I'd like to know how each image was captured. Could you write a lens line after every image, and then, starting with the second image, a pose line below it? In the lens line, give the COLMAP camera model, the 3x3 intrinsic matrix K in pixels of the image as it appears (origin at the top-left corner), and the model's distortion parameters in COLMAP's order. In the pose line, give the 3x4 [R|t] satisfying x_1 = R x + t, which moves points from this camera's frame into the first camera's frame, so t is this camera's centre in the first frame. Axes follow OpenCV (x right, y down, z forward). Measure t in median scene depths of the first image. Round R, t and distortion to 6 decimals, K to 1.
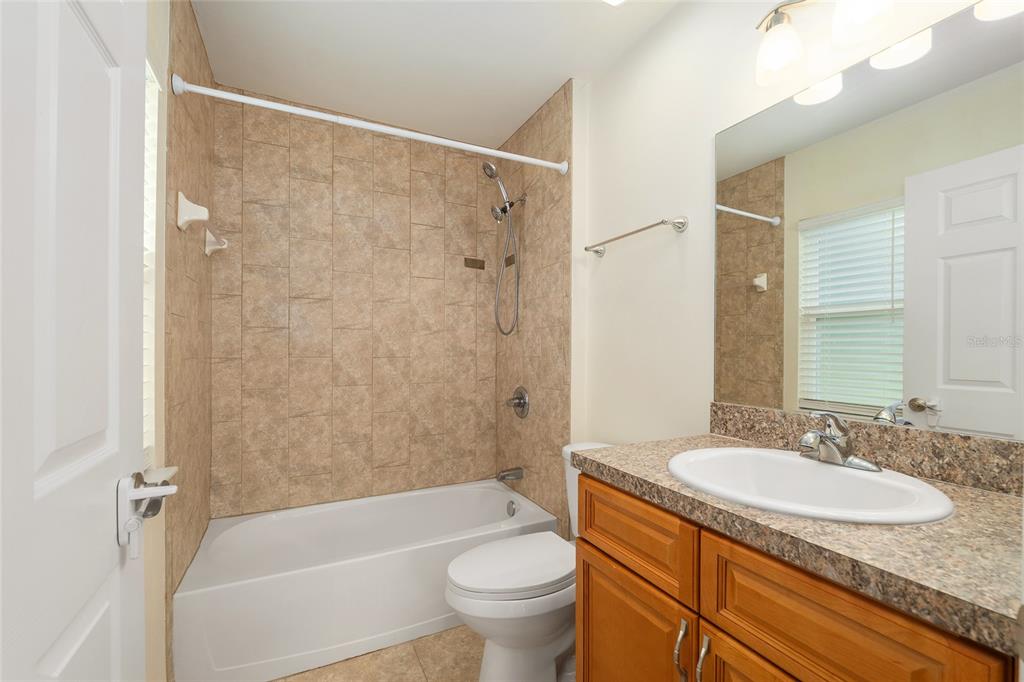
lens RADIAL K [[433.8, 0, 511.9], [0, 433.8, 351.0], [0, 0, 1]] dist [-0.010366, 0.000073]
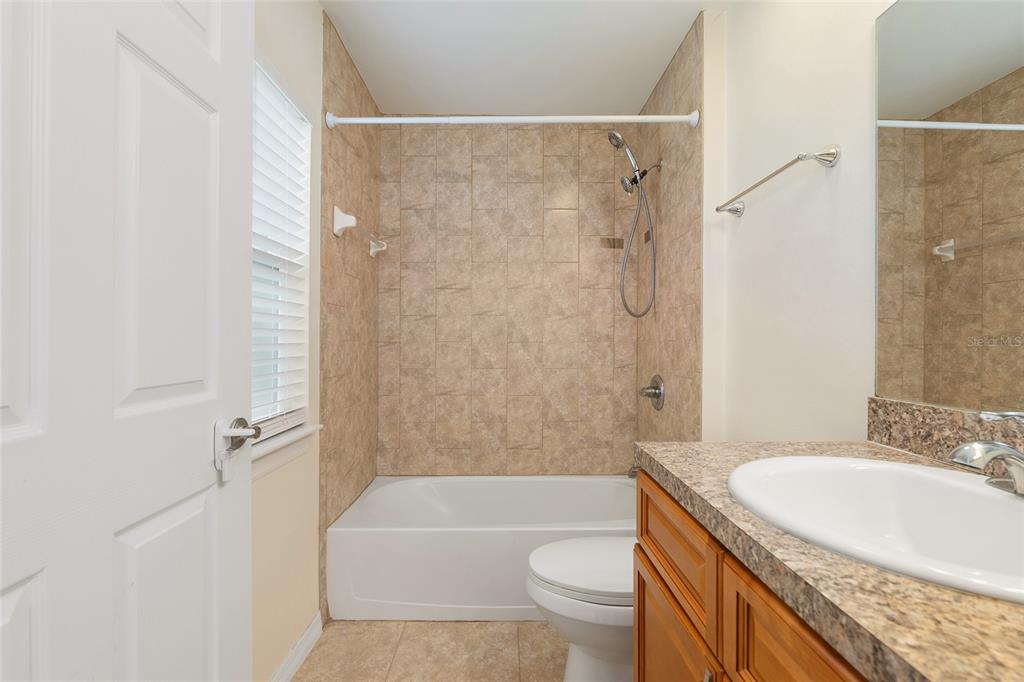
lens RADIAL K [[438.6, 0, 510.4], [0, 438.6, 341.9], [0, 0, 1]] dist [-0.004749, -0.000262]
pose [[0.894804, -0.002226, -0.446454, 0.172301], [-0.000099, 0.999987, -0.005183, 0.021412], [0.446460, 0.004682, 0.894792, 0.064181]]
